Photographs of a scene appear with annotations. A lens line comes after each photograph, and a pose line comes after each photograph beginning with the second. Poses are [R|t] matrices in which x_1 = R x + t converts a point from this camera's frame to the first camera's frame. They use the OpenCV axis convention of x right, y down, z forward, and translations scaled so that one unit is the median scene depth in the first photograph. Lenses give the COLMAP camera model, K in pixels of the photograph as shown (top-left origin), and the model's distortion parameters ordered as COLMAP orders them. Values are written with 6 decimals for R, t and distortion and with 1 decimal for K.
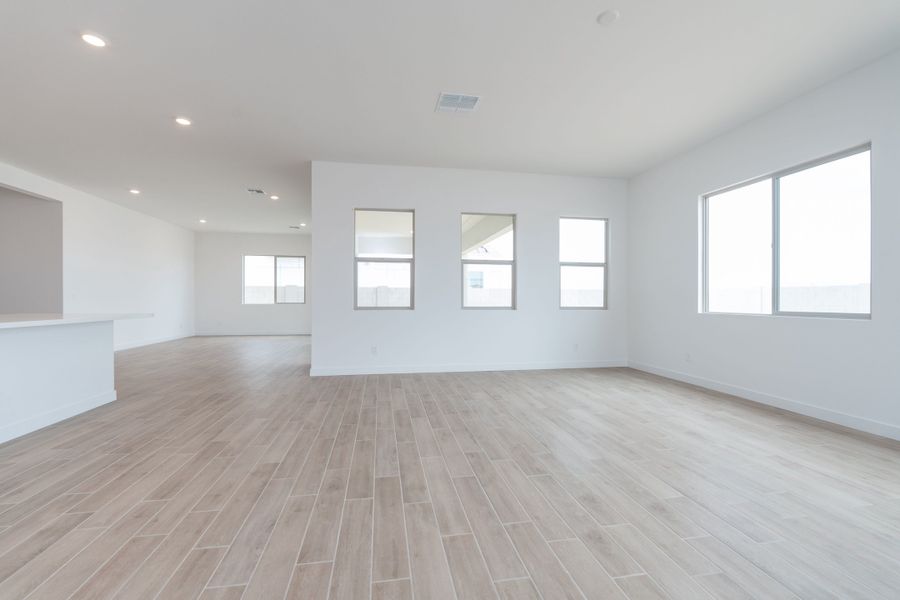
lens RADIAL K [[391.7, 0, 450.0], [0, 391.7, 300.0], [0, 0, 1]] dist [-0.000313, -0.000052]
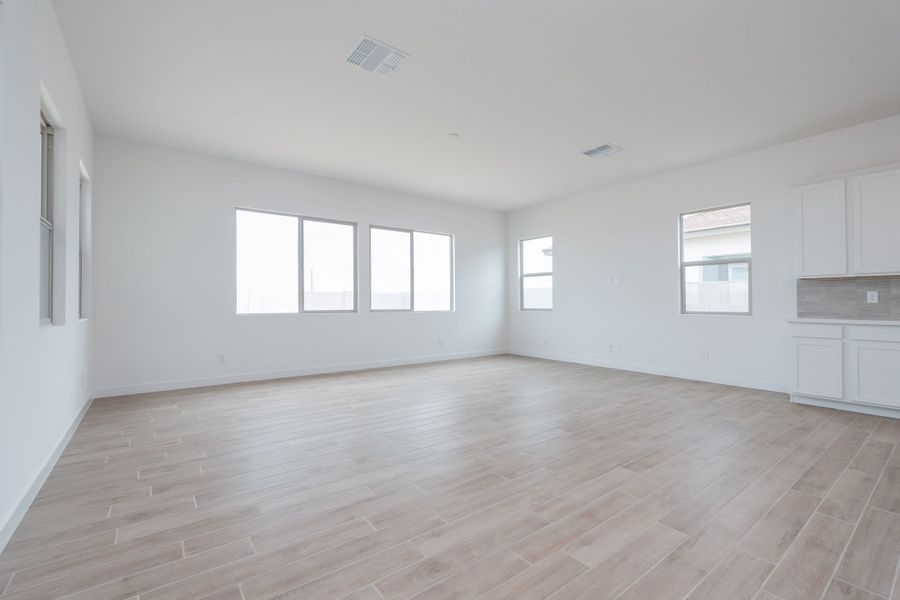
lens RADIAL K [[391.7, 0, 450.0], [0, 391.7, 300.0], [0, 0, 1]] dist [-0.000313, -0.000052]
pose [[-0.454222, 0.003657, 0.890881, -1.124026], [-0.002786, 0.999981, -0.005525, -0.006734], [-0.890884, -0.004992, -0.454203, 1.840001]]
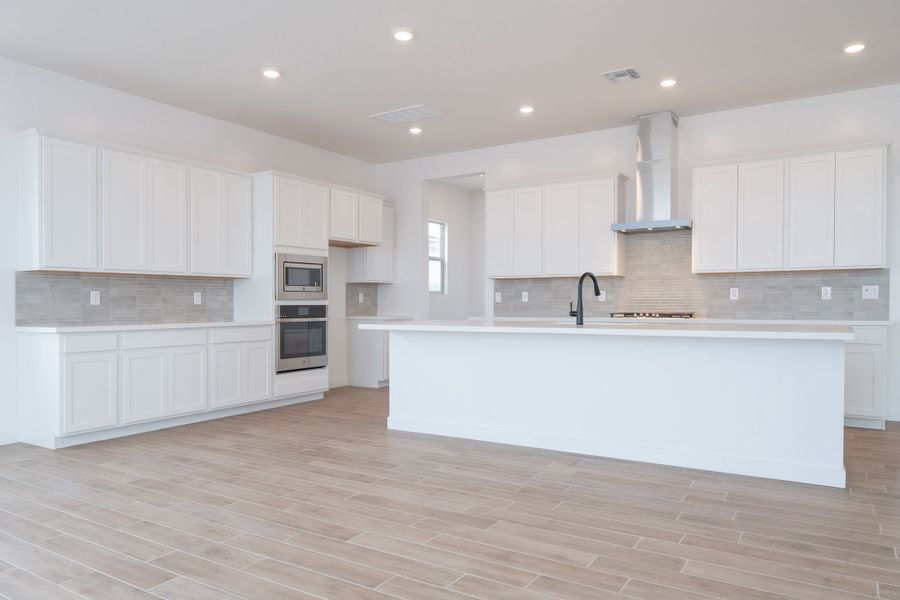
lens RADIAL K [[625.2, 0, 450.0], [0, 625.2, 300.0], [0, 0, 1]] dist [0.003739, 0.000434]
pose [[-0.677414, -0.003191, -0.735595, 0.255926], [0.004252, 0.999957, -0.008253, -0.002943], [0.735590, -0.008719, -0.677371, 1.881764]]
